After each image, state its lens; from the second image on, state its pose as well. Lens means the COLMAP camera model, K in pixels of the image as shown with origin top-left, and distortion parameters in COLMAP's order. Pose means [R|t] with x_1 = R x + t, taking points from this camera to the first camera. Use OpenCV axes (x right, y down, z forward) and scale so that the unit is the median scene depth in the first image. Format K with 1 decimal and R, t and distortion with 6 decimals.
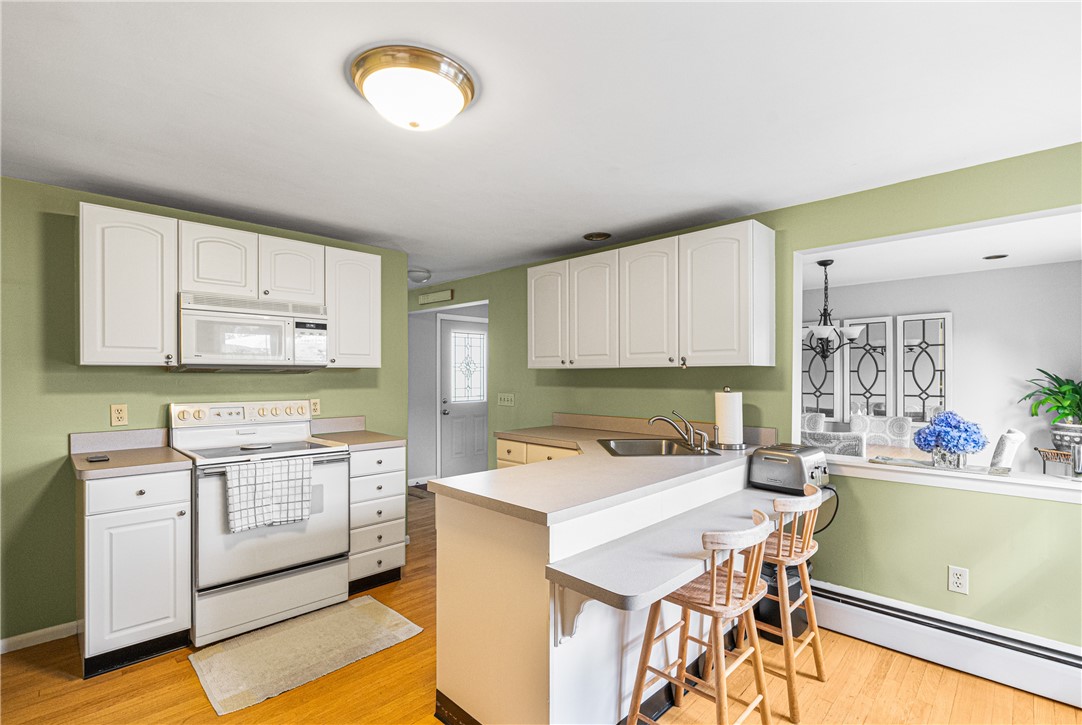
lens RADIAL K [[499.9, 0, 530.4], [0, 499.9, 376.5], [0, 0, 1]] dist [-0.007909, 0.000886]
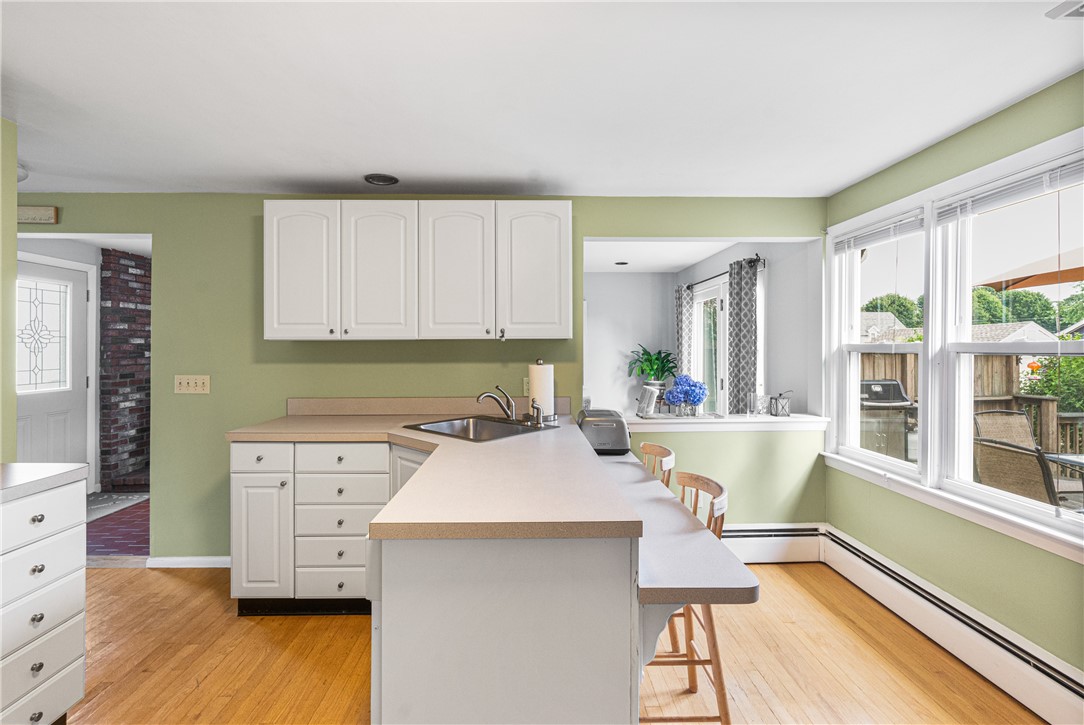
lens RADIAL K [[500.8, 0, 535.8], [0, 500.8, 345.6], [0, 0, 1]] dist [-0.007909, 0.000886]
pose [[0.685474, 0.003337, 0.728090, -0.239608], [0.004142, 0.999955, -0.008483, 0.000838], [-0.728086, 0.008831, 0.685429, 0.206197]]
